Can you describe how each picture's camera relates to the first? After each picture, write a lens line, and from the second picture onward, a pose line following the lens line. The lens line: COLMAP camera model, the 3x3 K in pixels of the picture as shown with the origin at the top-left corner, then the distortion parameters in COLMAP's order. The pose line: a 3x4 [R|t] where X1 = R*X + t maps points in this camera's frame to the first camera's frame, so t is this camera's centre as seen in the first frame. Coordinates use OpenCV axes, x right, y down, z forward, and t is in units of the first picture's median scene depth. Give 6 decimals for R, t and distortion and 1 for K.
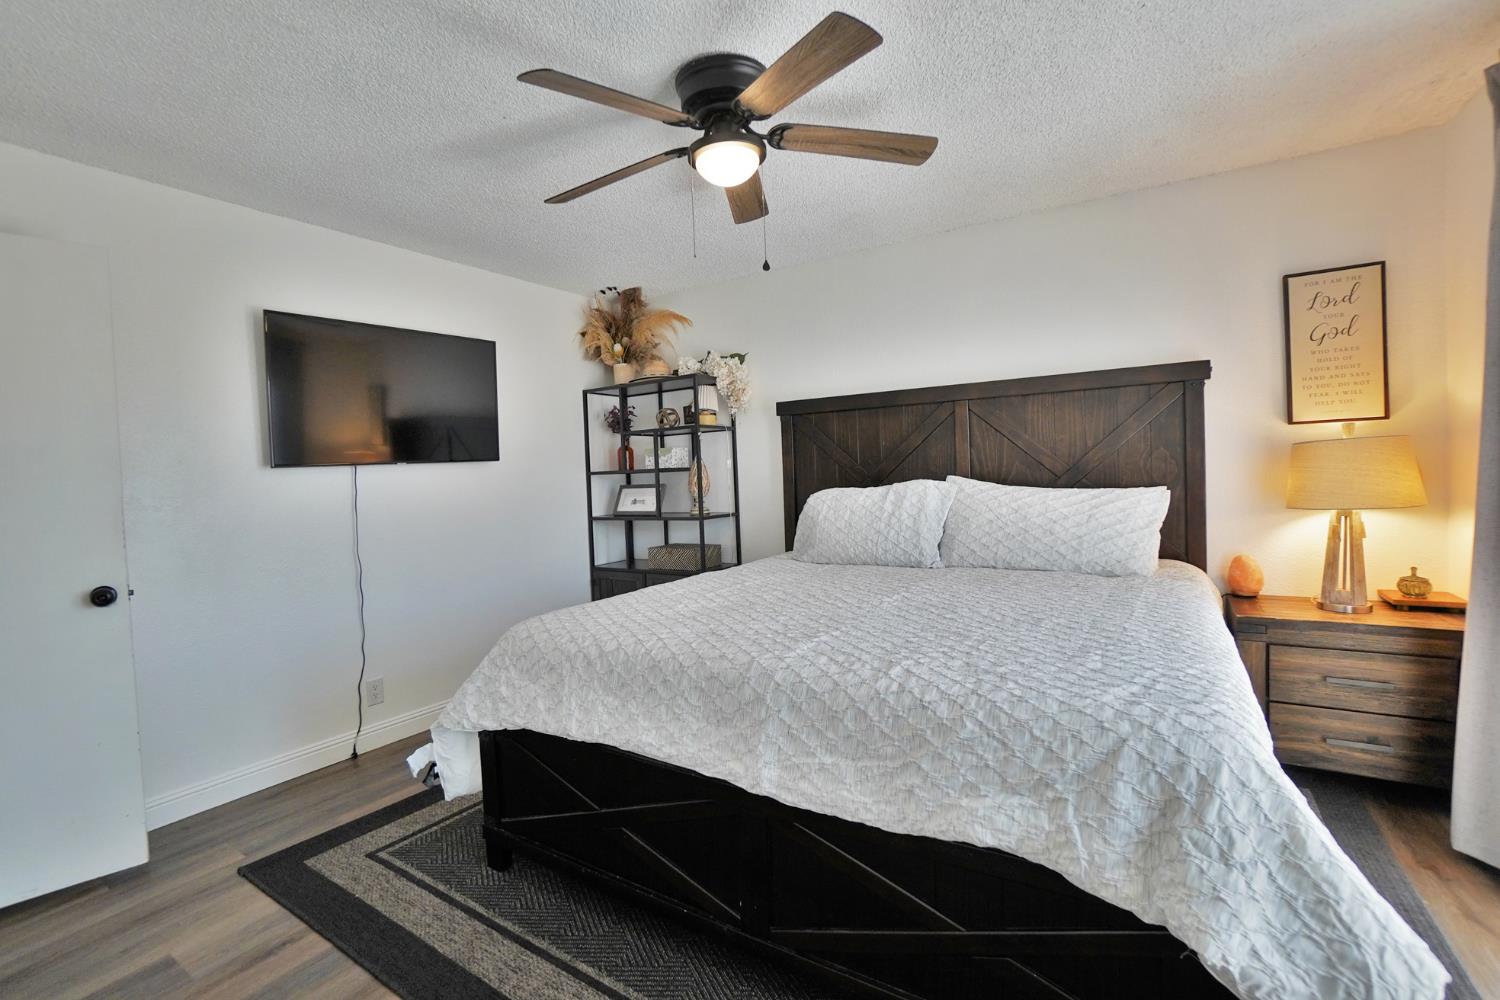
lens RADIAL K [[654.5, 0, 739.9], [0, 654.5, 497.6], [0, 0, 1]] dist [-0.025644, 0.004747]
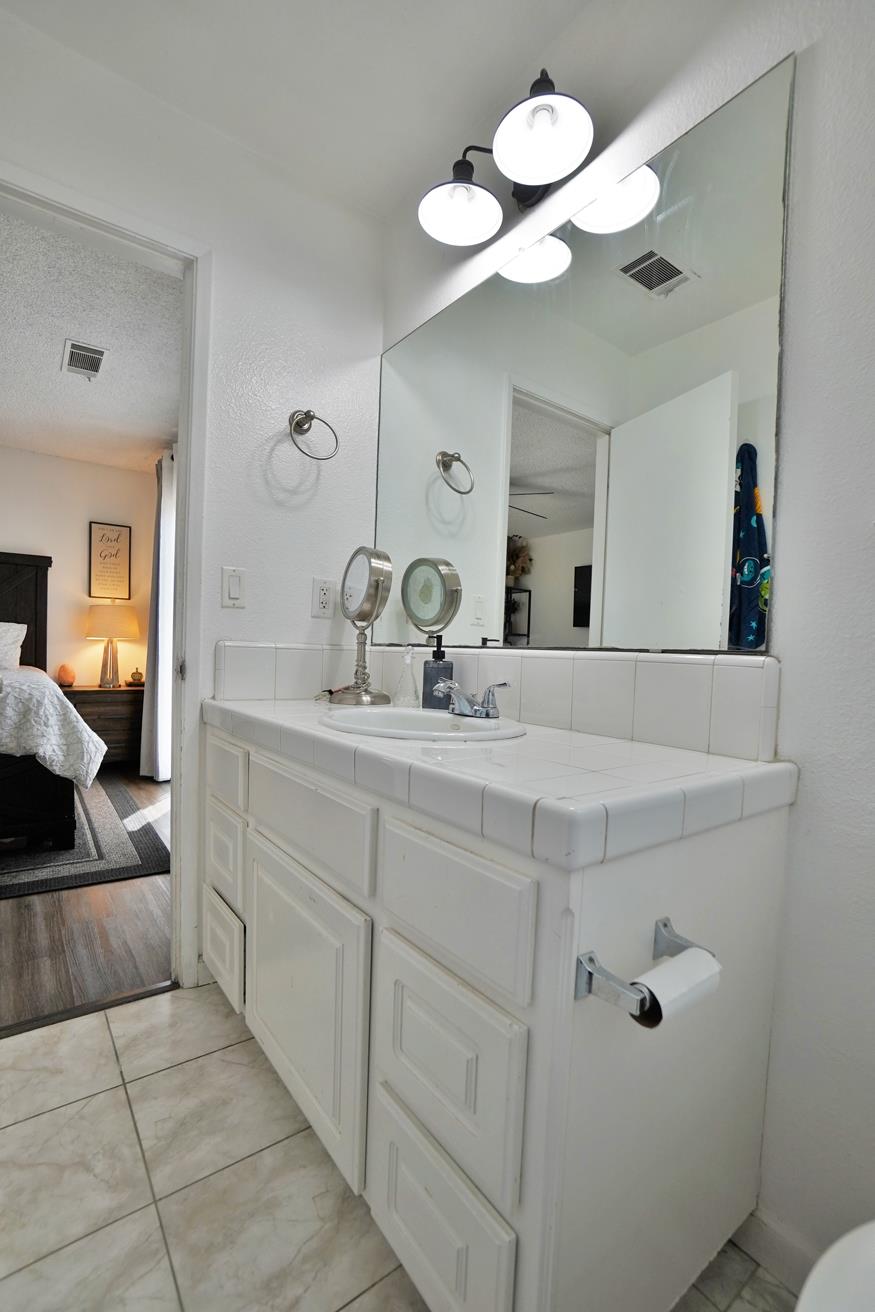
lens RADIAL K [[572.4, 0, 413.9], [0, 572.4, 666.6], [0, 0, 1]] dist [-0.025644, 0.004747]
pose [[0.372392, 0.021632, 0.927823, -0.409039], [-0.013409, 0.999749, -0.017927, 0.124711], [-0.927979, -0.005766, 0.372589, -0.609011]]
